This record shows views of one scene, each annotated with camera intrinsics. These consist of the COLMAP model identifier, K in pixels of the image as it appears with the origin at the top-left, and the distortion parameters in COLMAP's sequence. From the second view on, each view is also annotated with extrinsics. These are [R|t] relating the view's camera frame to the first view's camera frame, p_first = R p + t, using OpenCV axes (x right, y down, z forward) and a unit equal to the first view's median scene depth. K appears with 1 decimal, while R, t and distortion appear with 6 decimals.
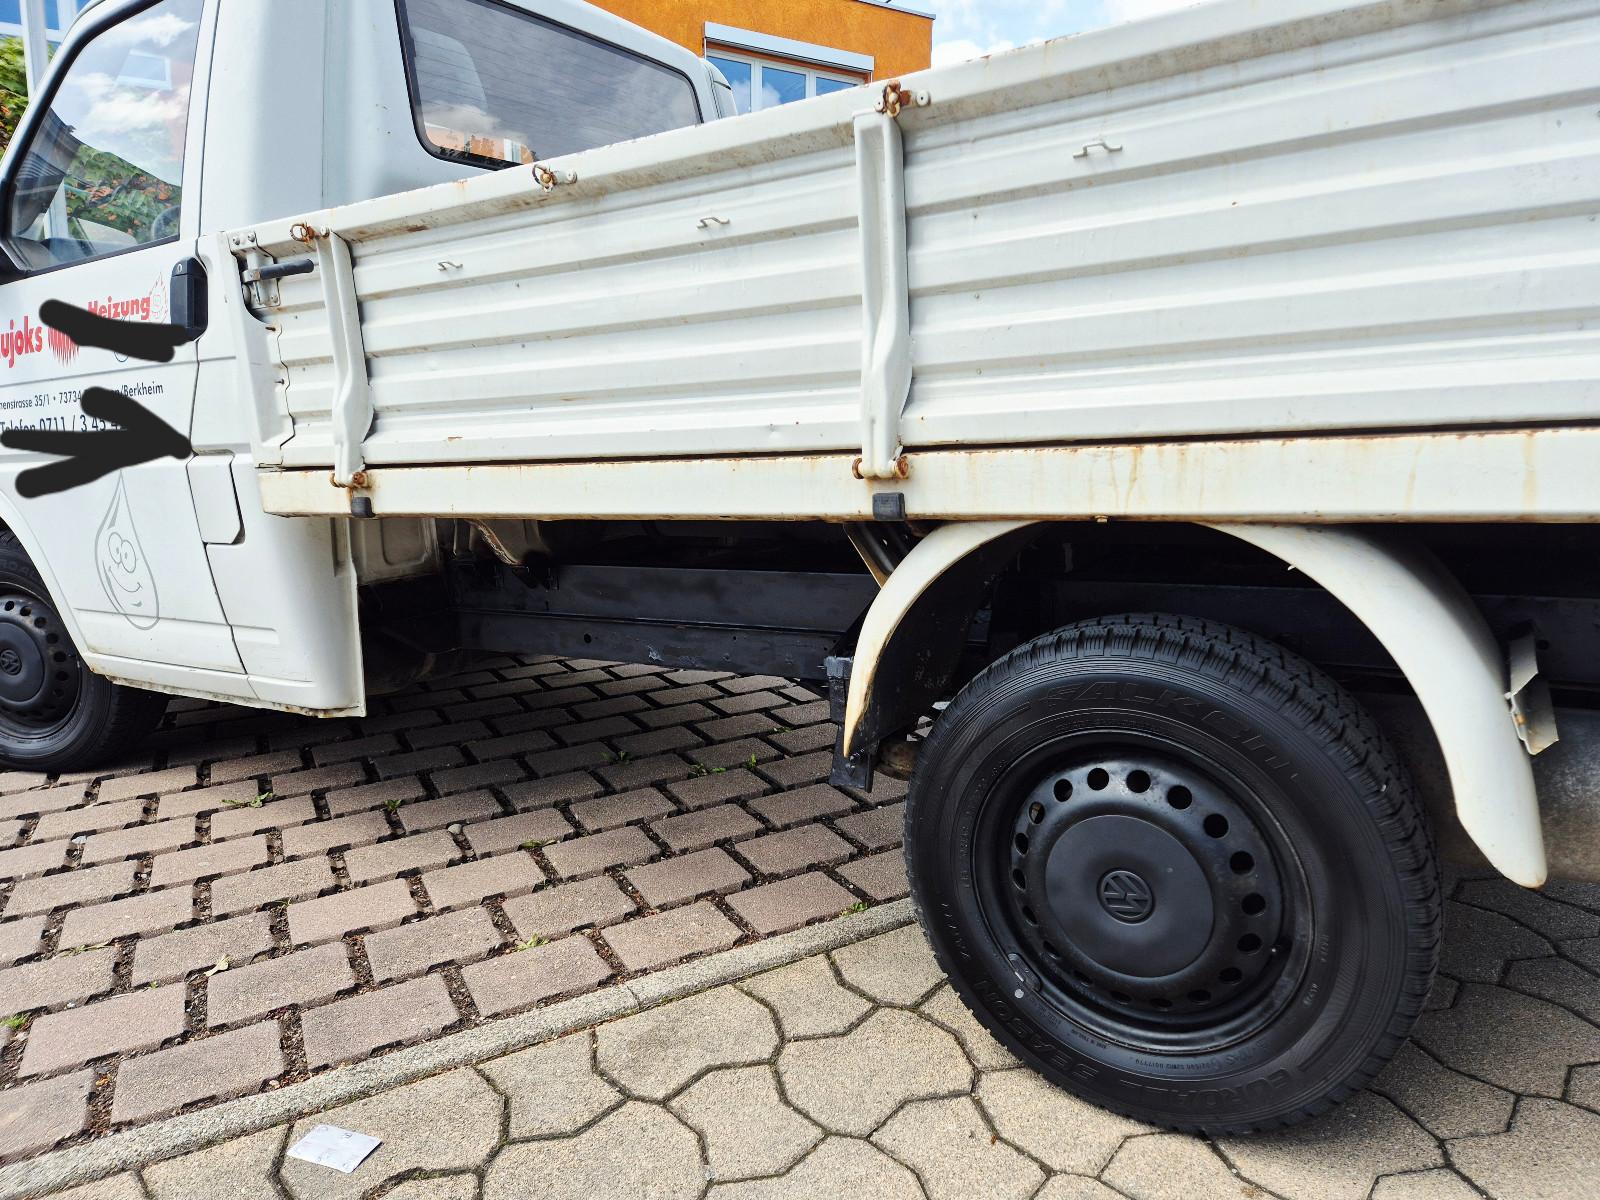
lens RADIAL K [[1070.0, 0, 812.8], [0, 1070.0, 604.3], [0, 0, 1]] dist [0.070058, -0.062676]
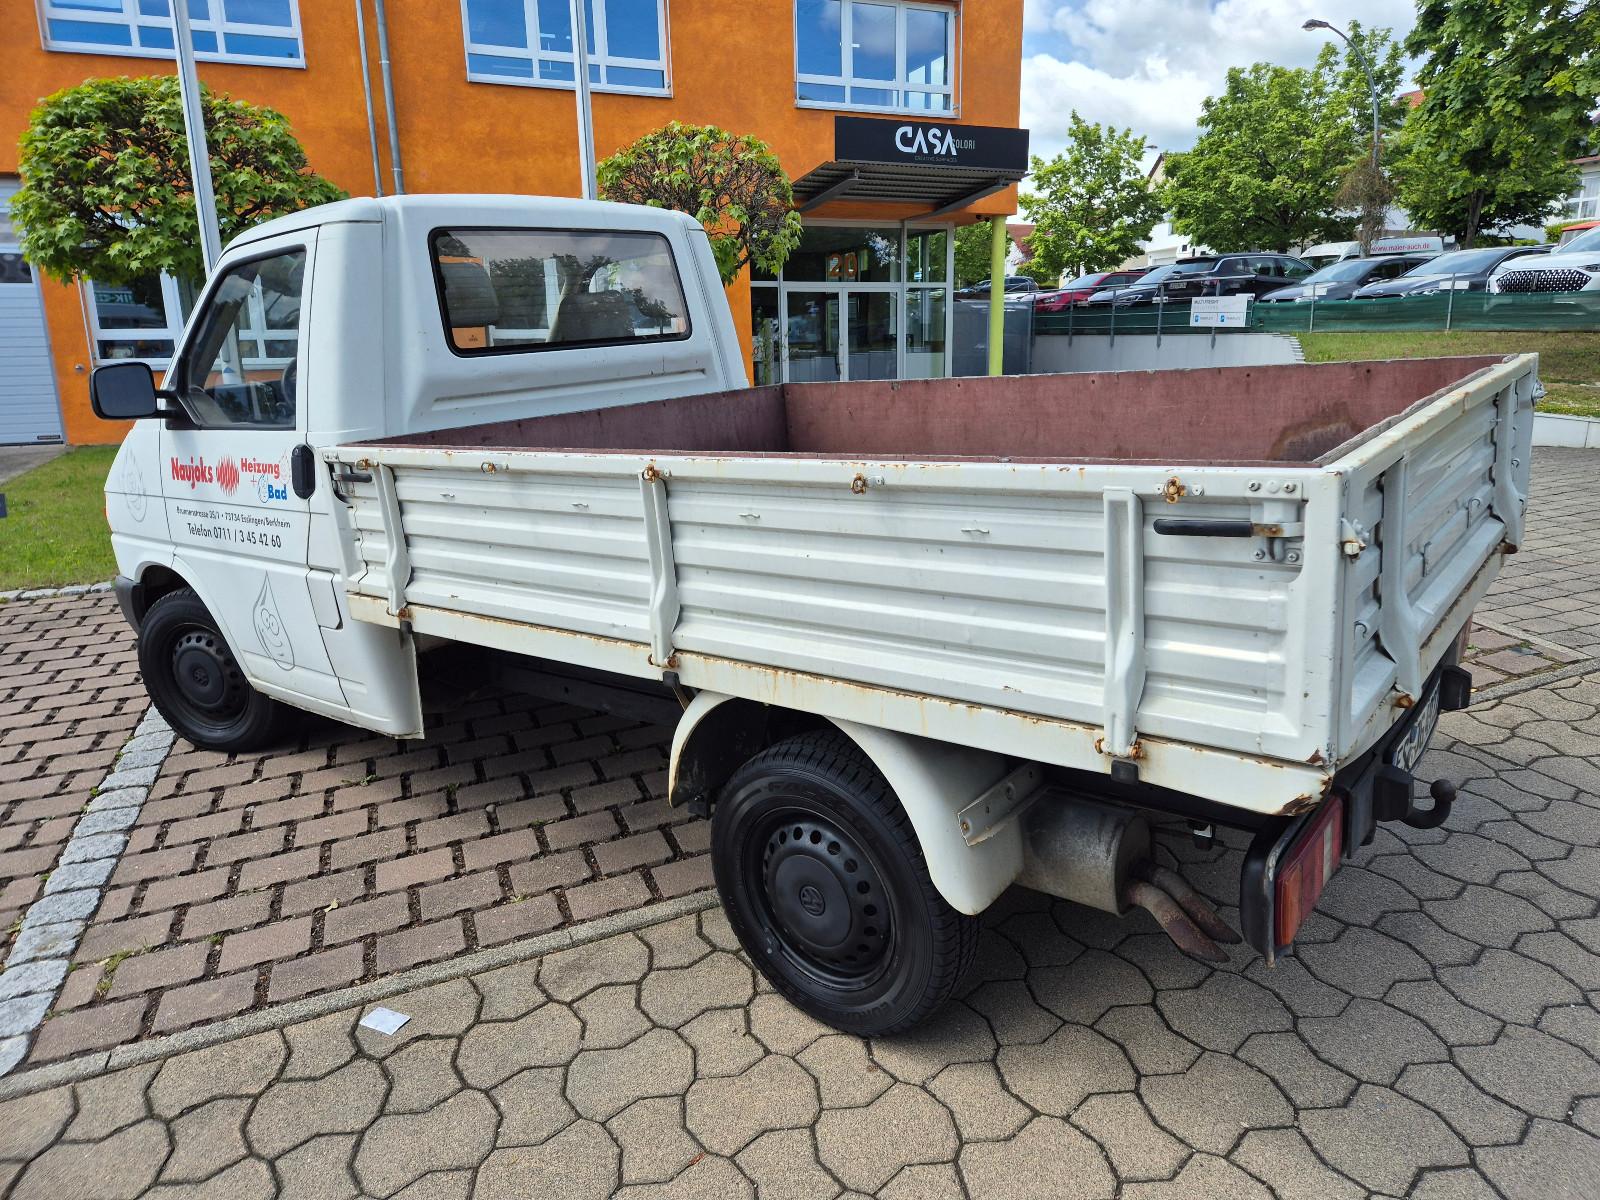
lens RADIAL K [[1070.0, 0, 817.5], [0, 1070.0, 576.6], [0, 0, 1]] dist [0.070058, -0.062676]
pose [[0.993673, 0.002707, -0.112277, 0.390599], [0.004970, 0.997670, 0.068039, -0.291832], [0.112199, -0.068166, 0.991345, -0.538844]]
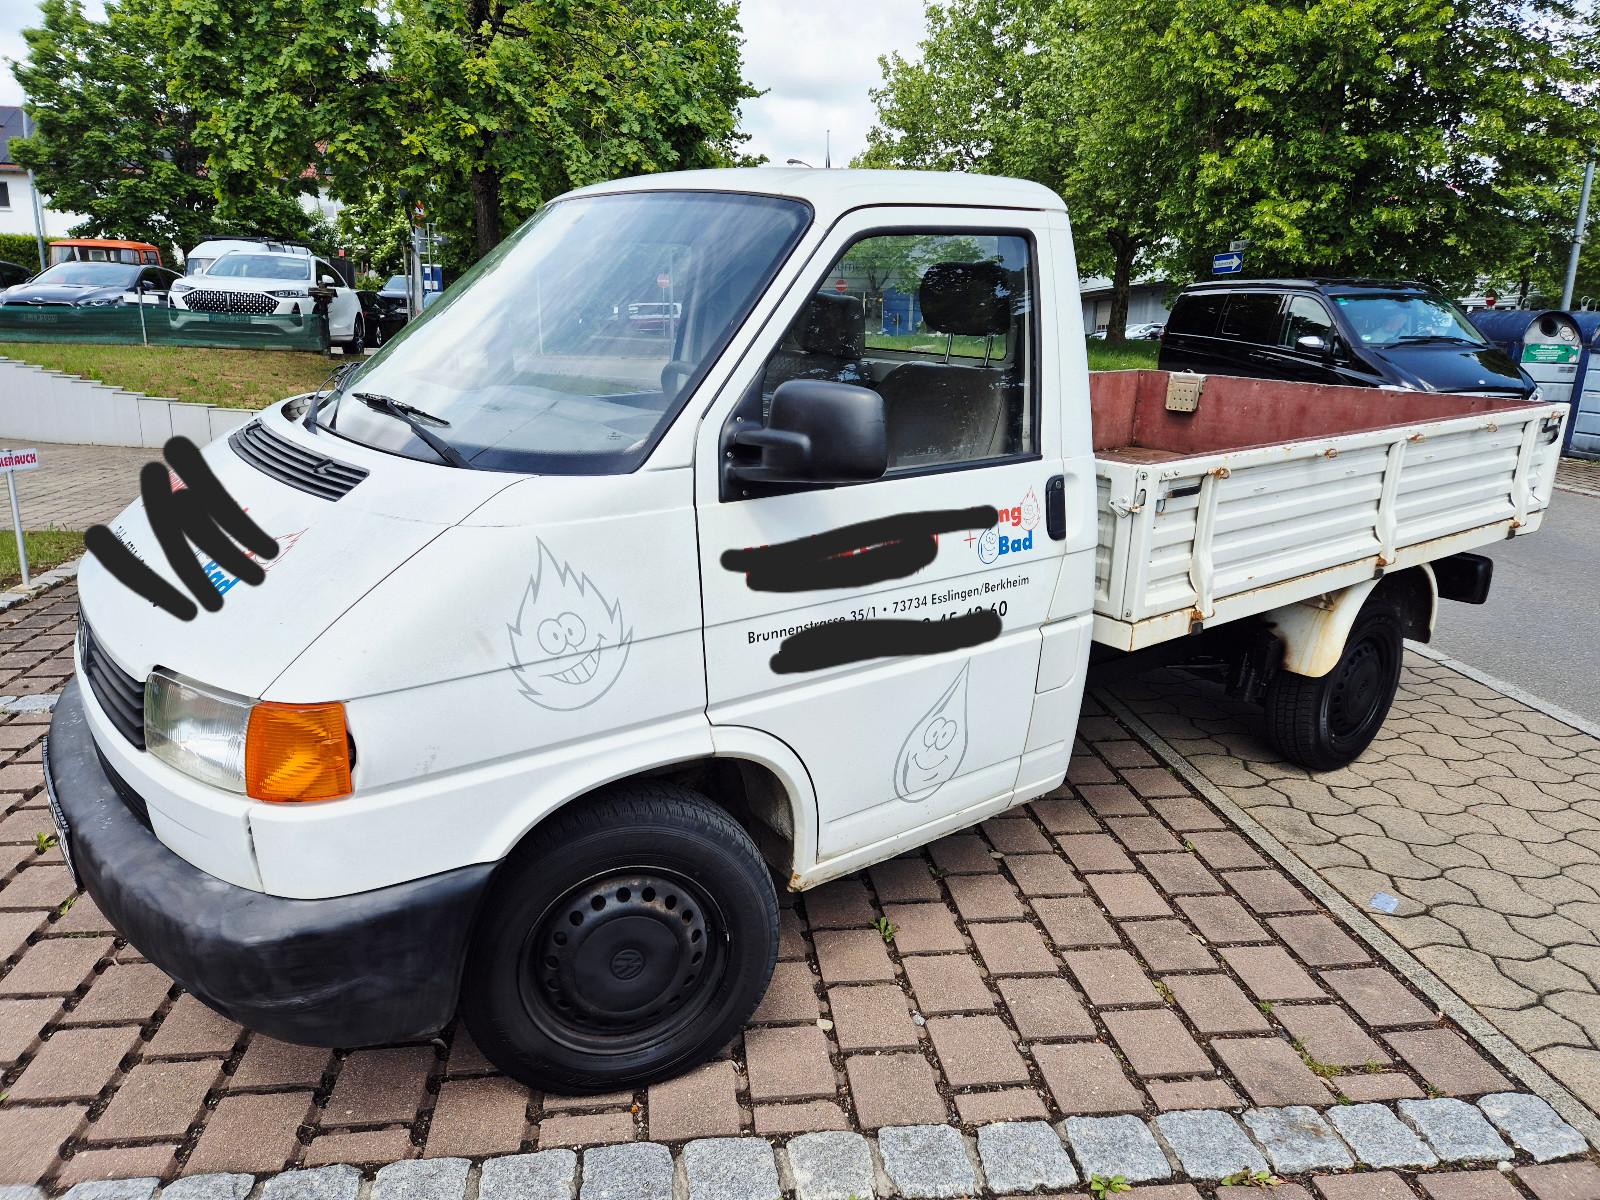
lens RADIAL K [[1070.0, 0, 802.2], [0, 1070.0, 597.4], [0, 0, 1]] dist [0.070058, -0.062676]
pose [[0.358610, -0.209686, 0.909632, -2.294515], [0.129524, 0.976196, 0.173967, -0.542150], [-0.924458, 0.055433, 0.377233, 1.018323]]
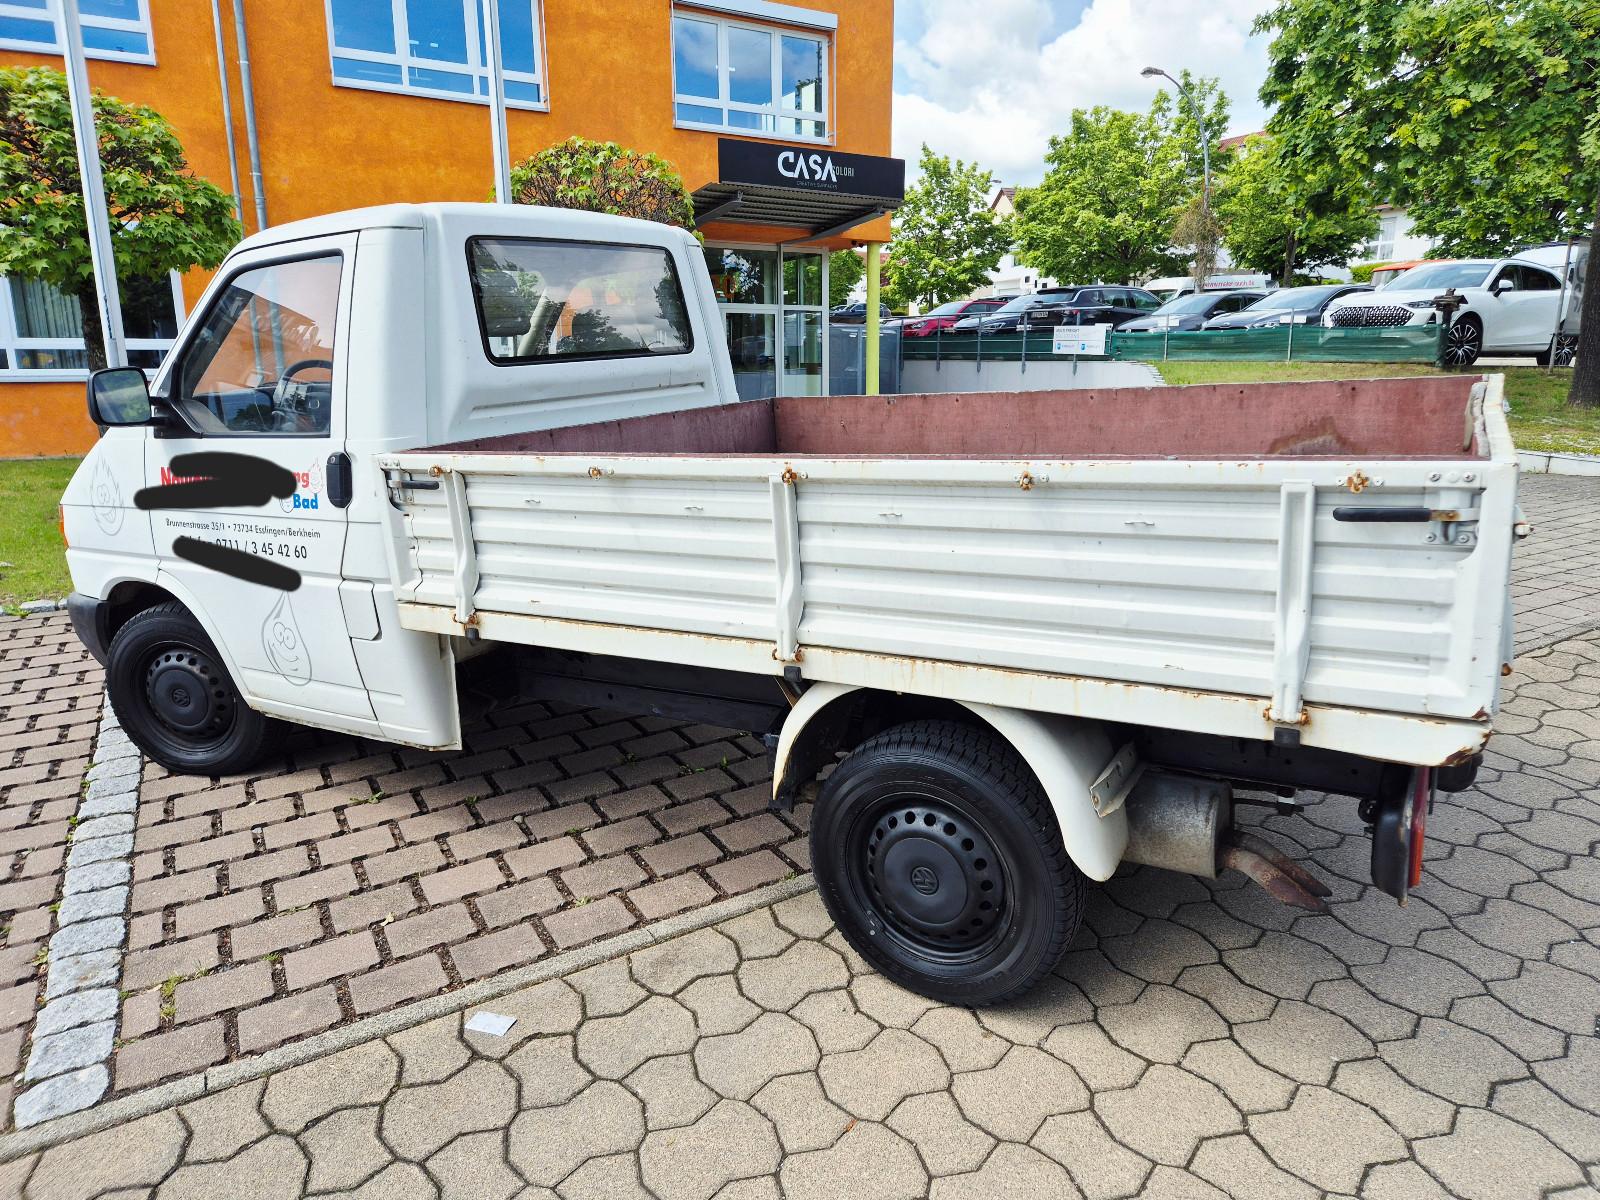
lens RADIAL K [[1070.0, 0, 808.4], [0, 1070.0, 591.6], [0, 0, 1]] dist [0.070058, -0.062676]
pose [[0.999801, -0.011038, 0.016604, 0.053900], [0.009987, 0.998021, 0.062089, -0.266648], [-0.017257, -0.061911, 0.997933, -0.628359]]
